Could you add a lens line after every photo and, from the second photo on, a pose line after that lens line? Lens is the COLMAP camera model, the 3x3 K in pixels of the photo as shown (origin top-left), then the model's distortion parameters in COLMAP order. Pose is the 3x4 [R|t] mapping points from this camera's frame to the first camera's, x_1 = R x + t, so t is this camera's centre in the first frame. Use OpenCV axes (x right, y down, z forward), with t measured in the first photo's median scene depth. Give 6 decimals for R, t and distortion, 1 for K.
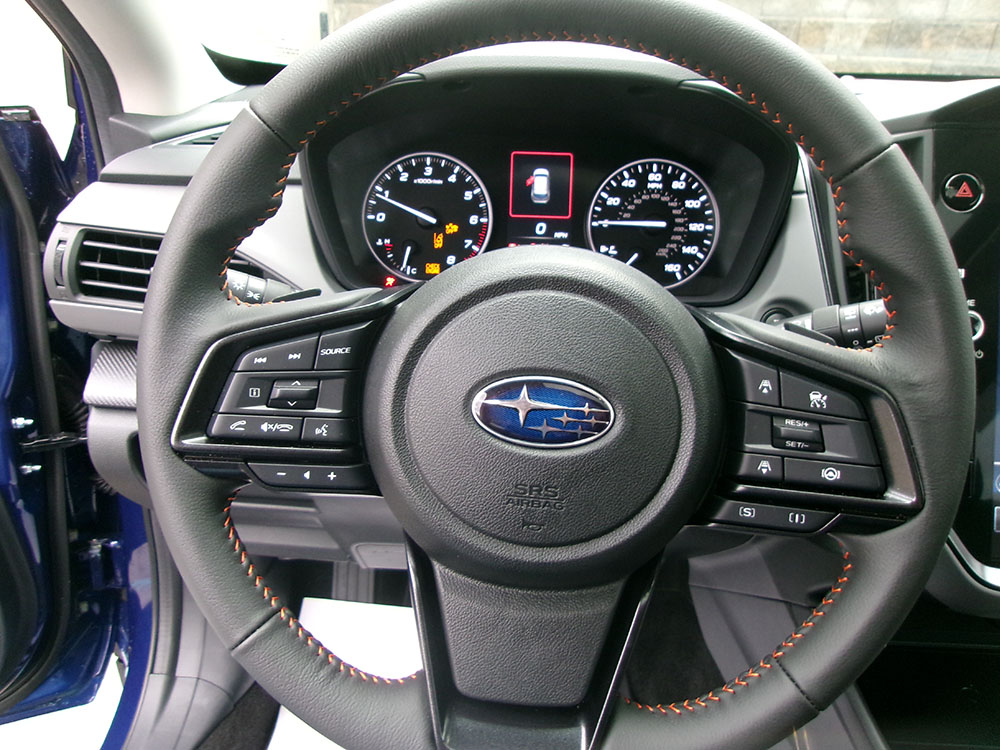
lens RADIAL K [[769.5, 0, 495.3], [0, 769.5, 375.9], [0, 0, 1]] dist [-0.017925, 0.036443]
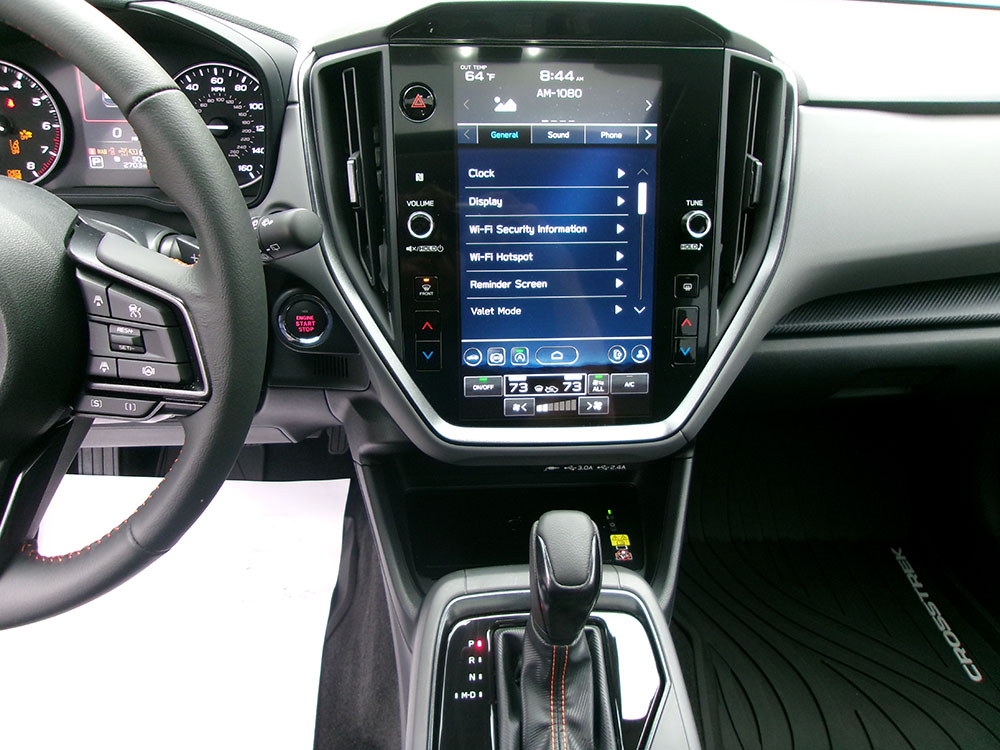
lens RADIAL K [[769.5, 0, 500.6], [0, 769.5, 372.7], [0, 0, 1]] dist [-0.017925, 0.036443]
pose [[0.995631, -0.049072, 0.079436, 0.492870], [0.034141, 0.983175, 0.179445, -0.039400], [-0.086905, -0.175949, 0.980556, -0.143624]]
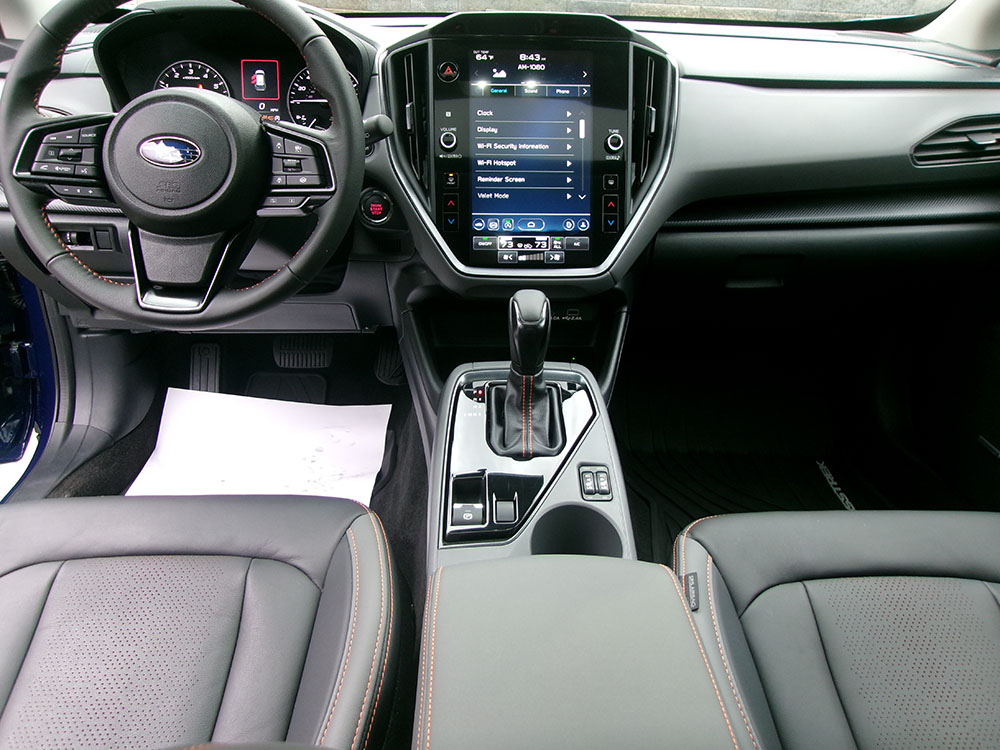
lens RADIAL K [[769.5, 0, 504.4], [0, 769.5, 374.7], [0, 0, 1]] dist [-0.017925, 0.036443]
pose [[0.998132, -0.032211, 0.051910, 0.496279], [0.029640, 0.998331, 0.049559, 0.339928], [-0.053420, -0.047927, 0.997421, -0.765641]]
